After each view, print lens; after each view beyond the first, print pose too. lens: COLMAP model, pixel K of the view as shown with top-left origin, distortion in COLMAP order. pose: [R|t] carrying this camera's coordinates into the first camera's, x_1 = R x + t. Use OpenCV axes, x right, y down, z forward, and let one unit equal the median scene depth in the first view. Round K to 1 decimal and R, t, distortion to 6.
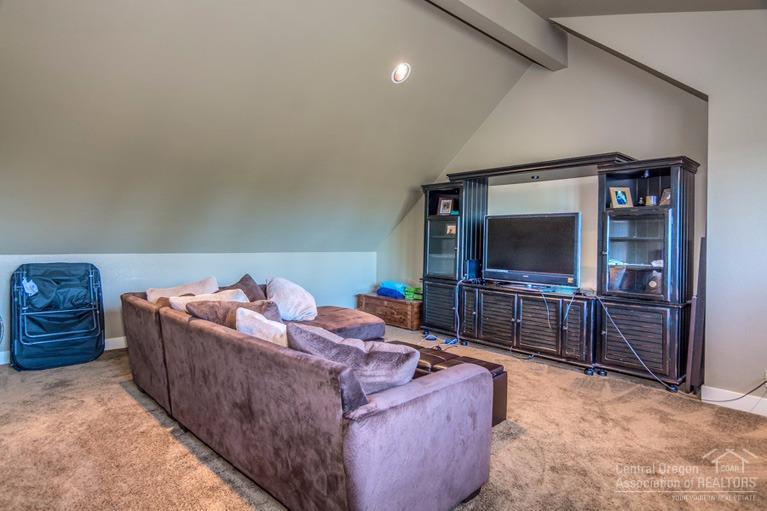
lens RADIAL K [[432.9, 0, 384.0], [0, 432.9, 244.0], [0, 0, 1]] dist [-0.000175, -0.000081]
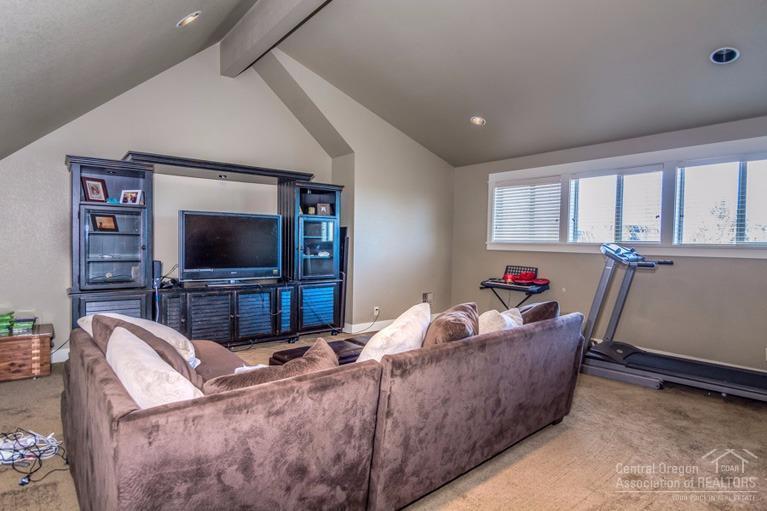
lens RADIAL K [[452.0, 0, 383.5], [0, 452.0, 255.5], [0, 0, 1]] dist [0.000074, -0.000105]
pose [[0.073429, -0.036158, 0.996645, -0.753022], [0.005700, 0.999341, 0.035835, -0.003118], [-0.997284, 0.003049, 0.073587, 0.589755]]
